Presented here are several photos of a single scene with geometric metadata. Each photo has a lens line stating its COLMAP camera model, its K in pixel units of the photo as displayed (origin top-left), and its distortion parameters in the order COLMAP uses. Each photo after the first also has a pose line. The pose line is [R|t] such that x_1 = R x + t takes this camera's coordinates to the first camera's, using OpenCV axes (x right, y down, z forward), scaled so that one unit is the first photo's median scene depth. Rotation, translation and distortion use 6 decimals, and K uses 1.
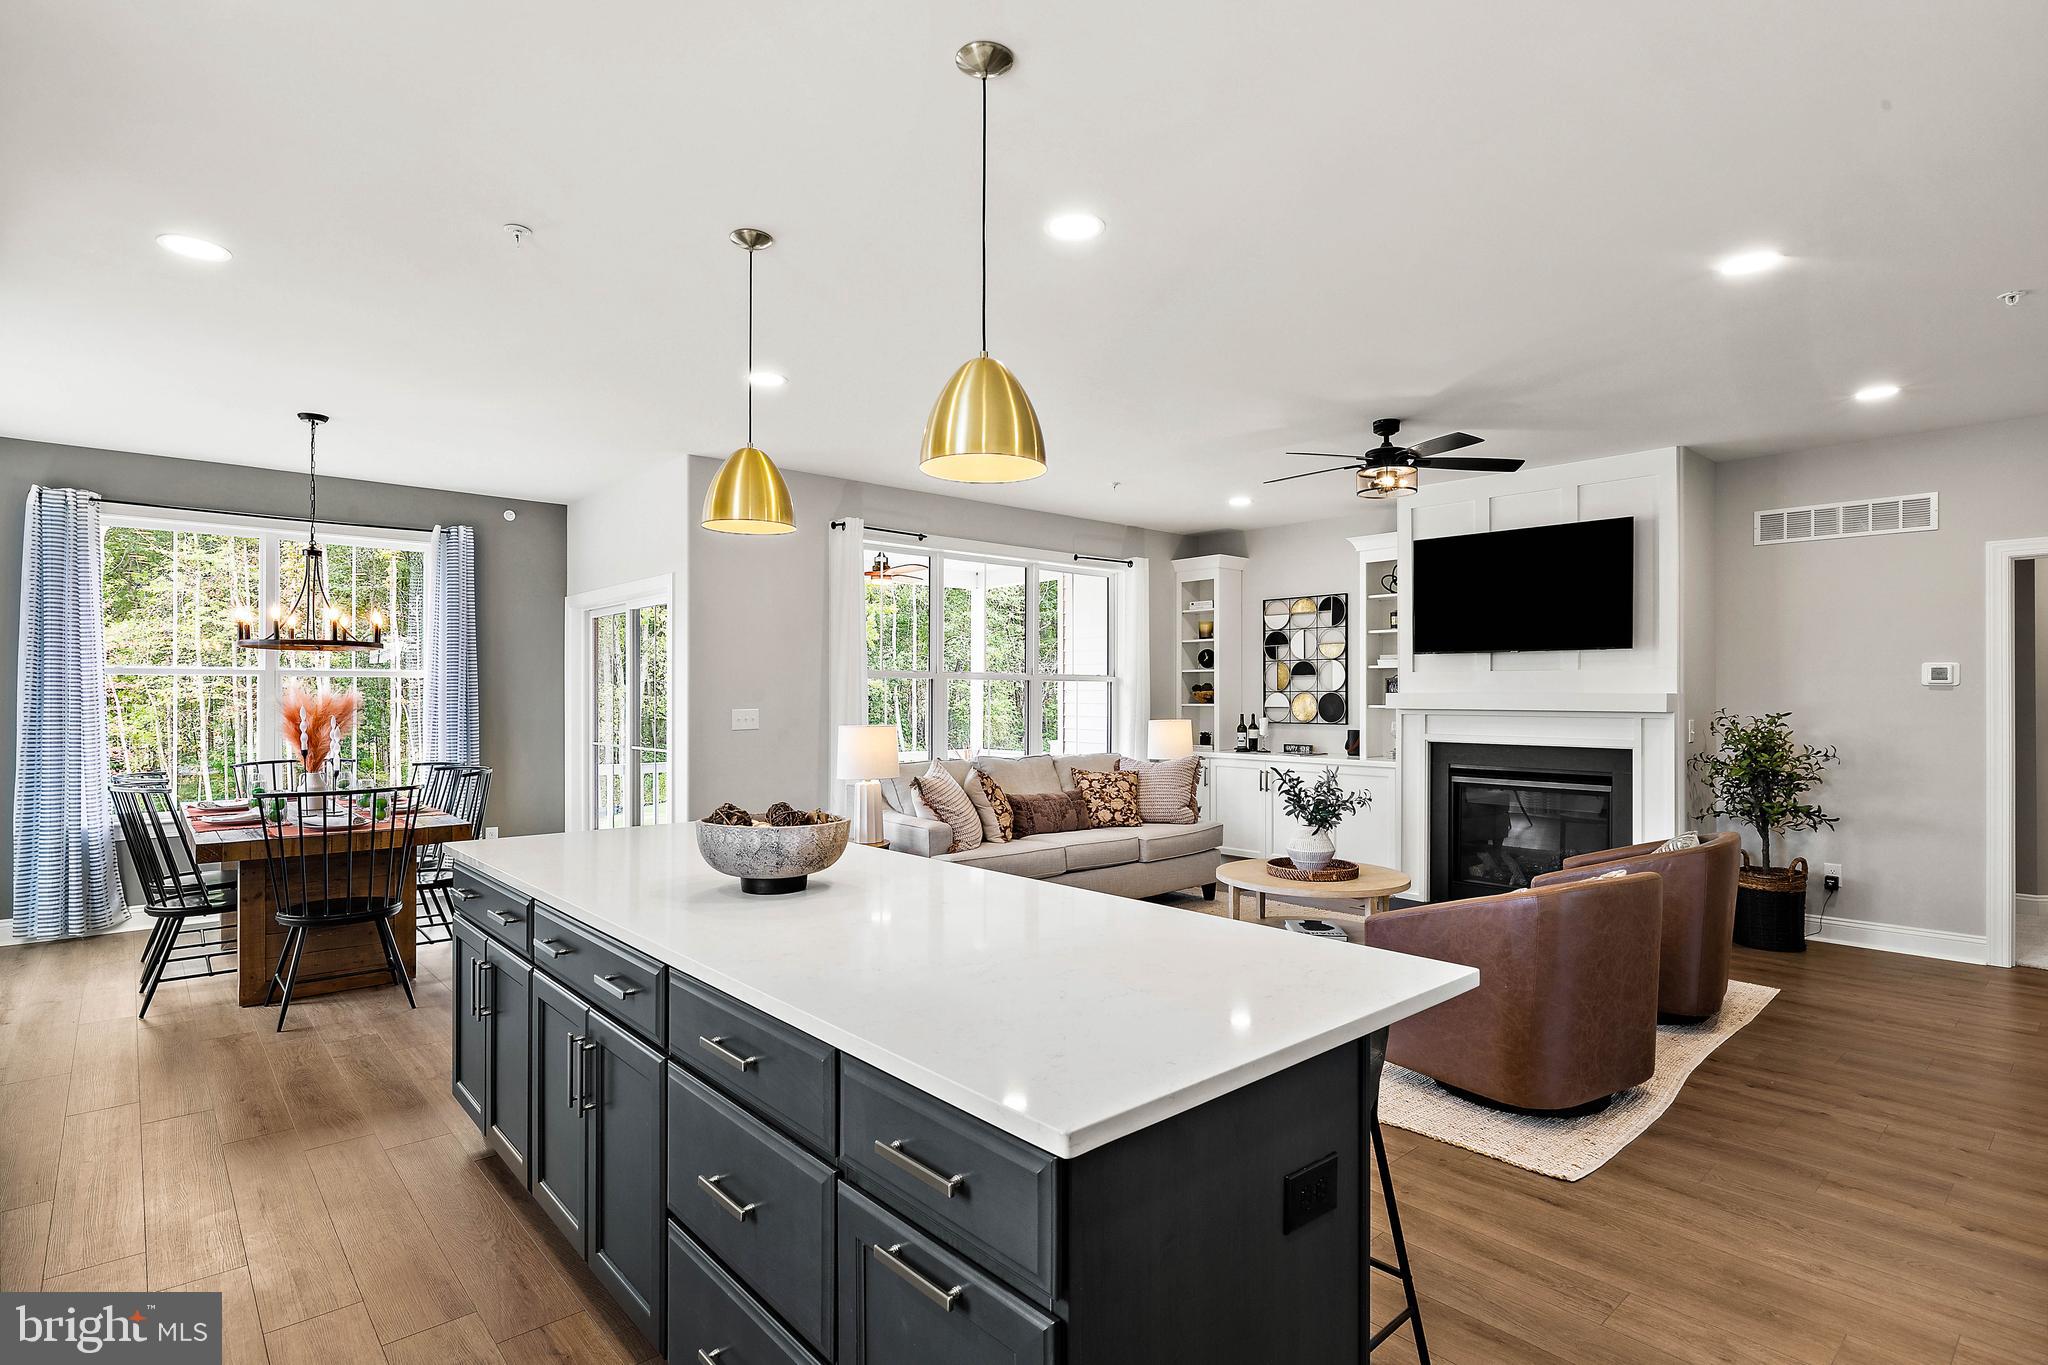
lens RADIAL K [[1016.3, 0, 1022.2], [0, 1016.3, 688.6], [0, 0, 1]] dist [-0.004022, -0.000610]
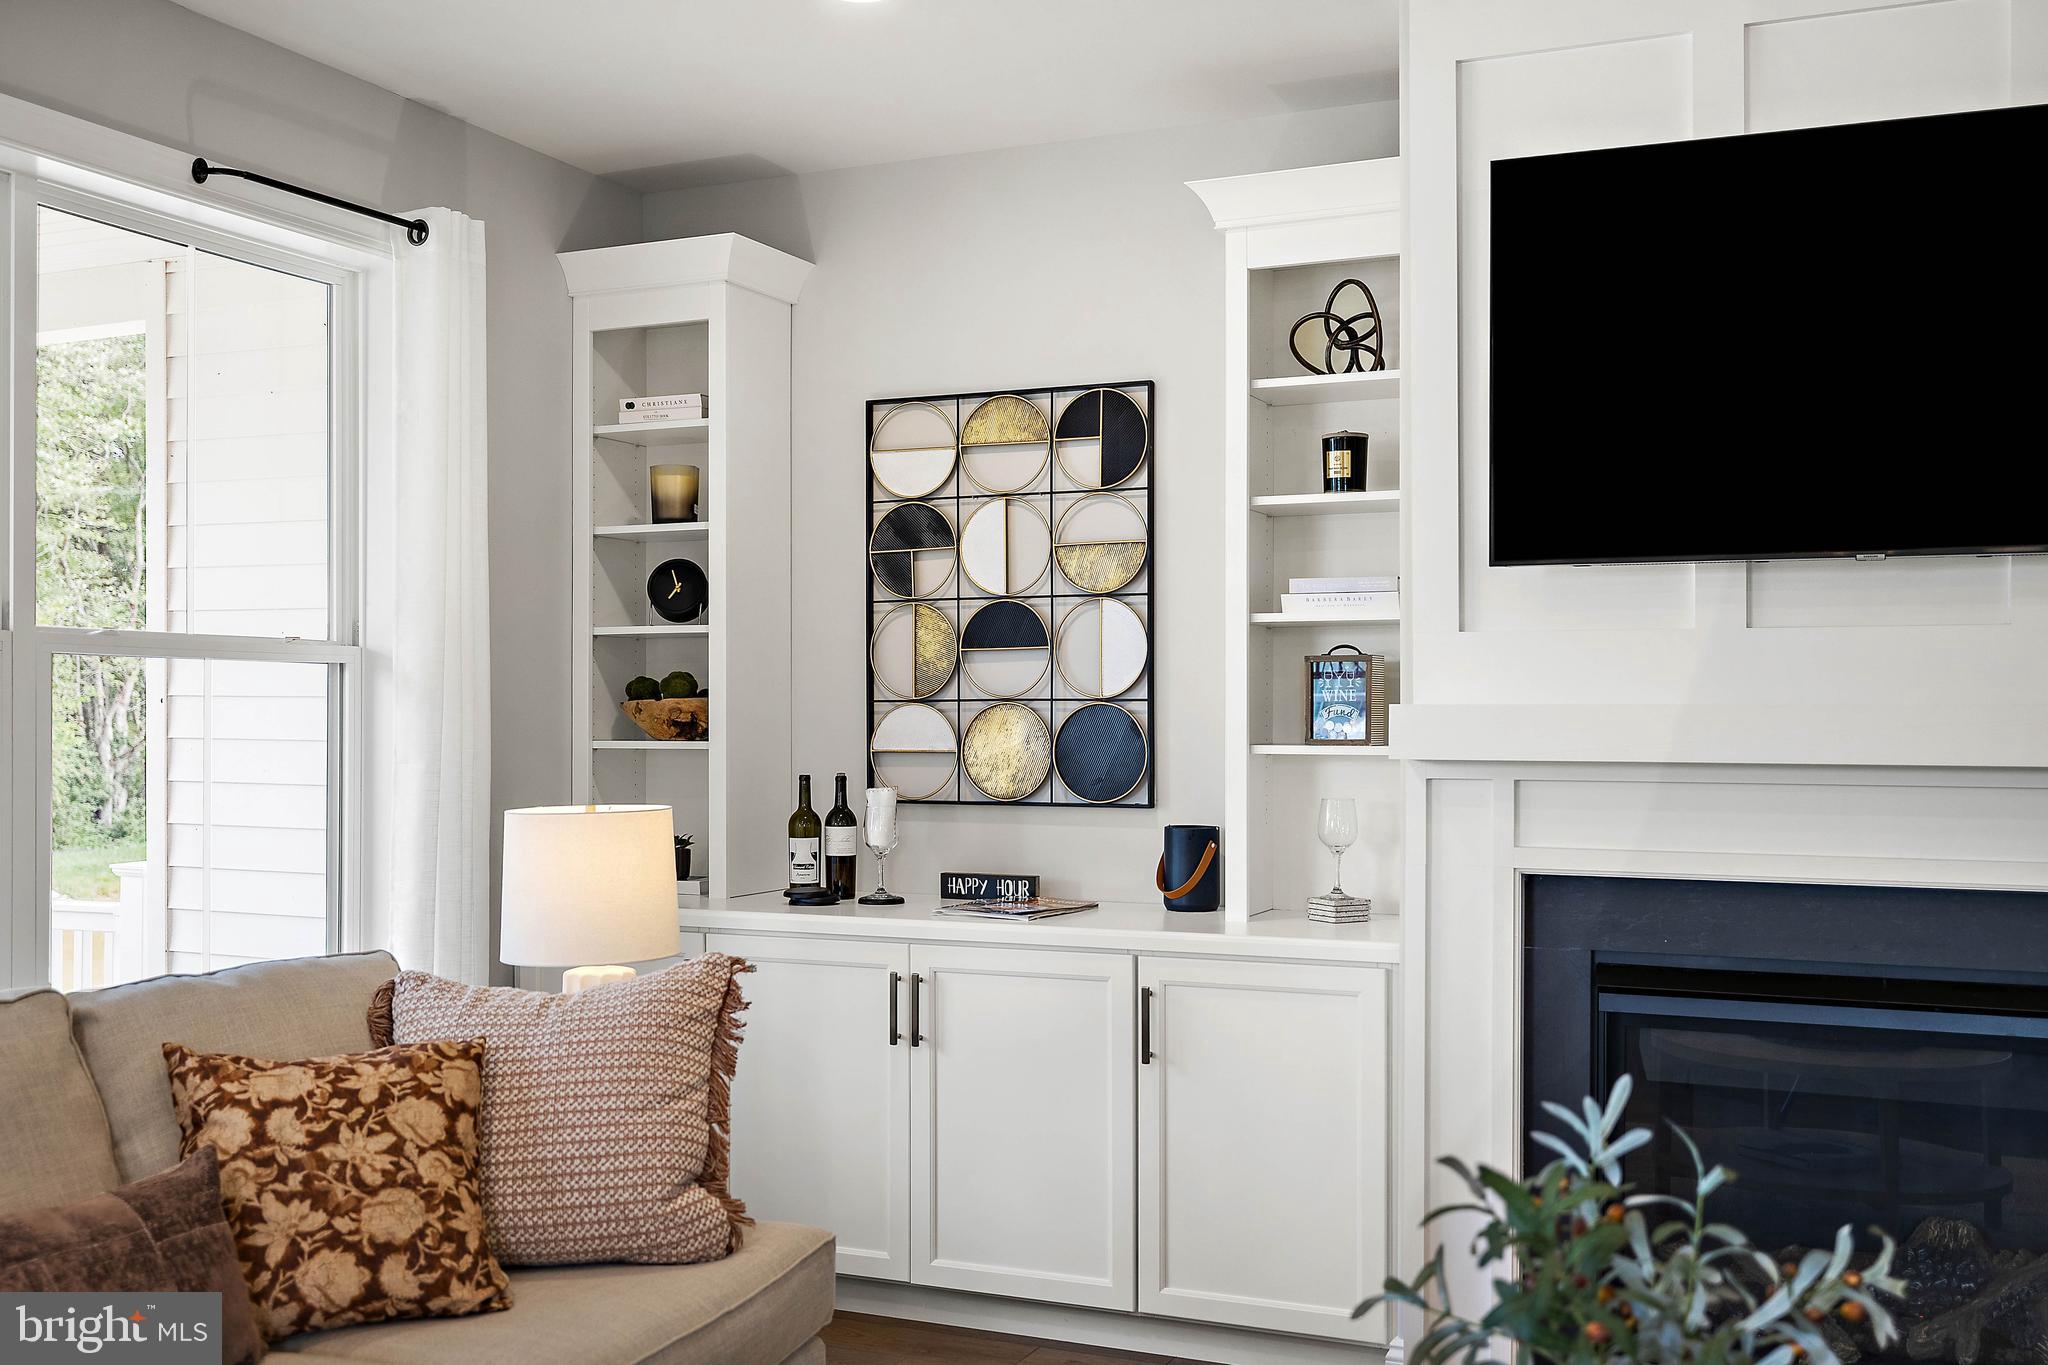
lens RADIAL K [[1970.6, 0, 1017.0], [0, 1970.6, 724.5], [0, 0, 1]] dist [-0.010286, 0.000000]
pose [[0.909414, -0.003157, 0.415880, 0.033090], [-0.001153, 0.999948, 0.010112, 0.004101], [-0.415890, -0.009676, 0.909363, 0.458470]]
